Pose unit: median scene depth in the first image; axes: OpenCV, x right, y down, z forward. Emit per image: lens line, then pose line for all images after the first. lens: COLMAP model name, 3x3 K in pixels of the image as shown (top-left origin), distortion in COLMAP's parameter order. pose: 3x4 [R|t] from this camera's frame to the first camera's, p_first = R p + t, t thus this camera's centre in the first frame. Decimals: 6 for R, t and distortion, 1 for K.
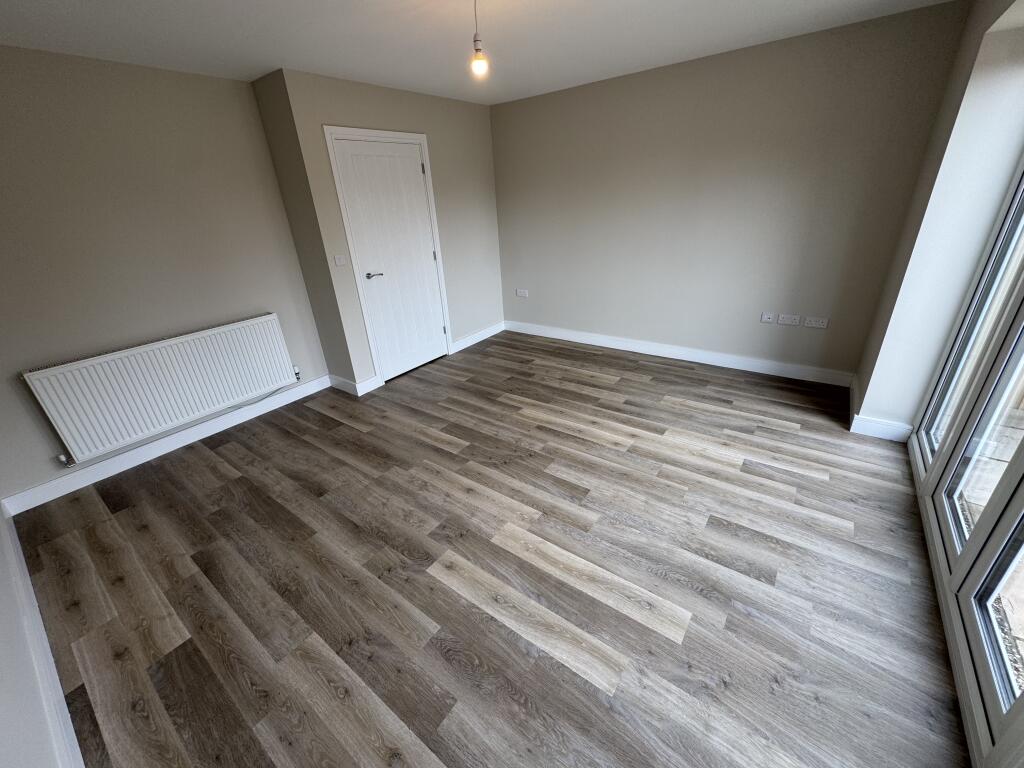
lens RADIAL K [[410.6, 0, 508.7], [0, 410.6, 382.3], [0, 0, 1]] dist [0.004204, 0.000239]
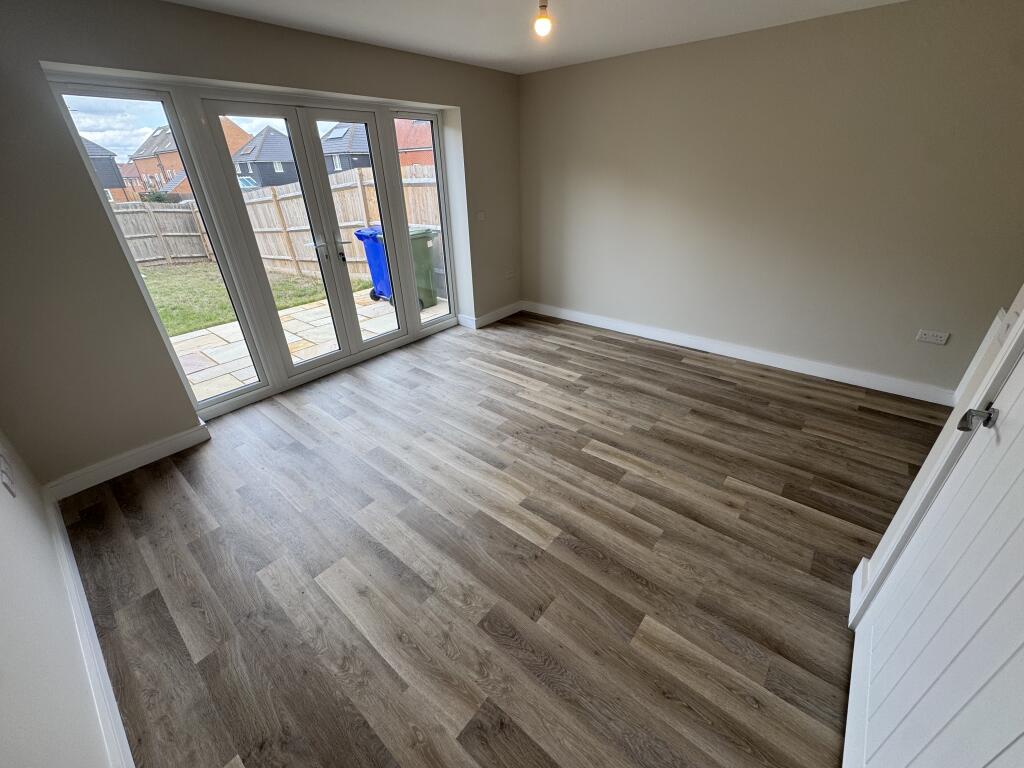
lens RADIAL K [[410.6, 0, 508.7], [0, 410.6, 386.5], [0, 0, 1]] dist [0.004204, 0.000239]
pose [[-0.994640, 0.052516, 0.089068, -0.023106], [0.102685, 0.602642, 0.791378, -0.721899], [-0.012116, 0.796282, -0.604804, 1.544278]]
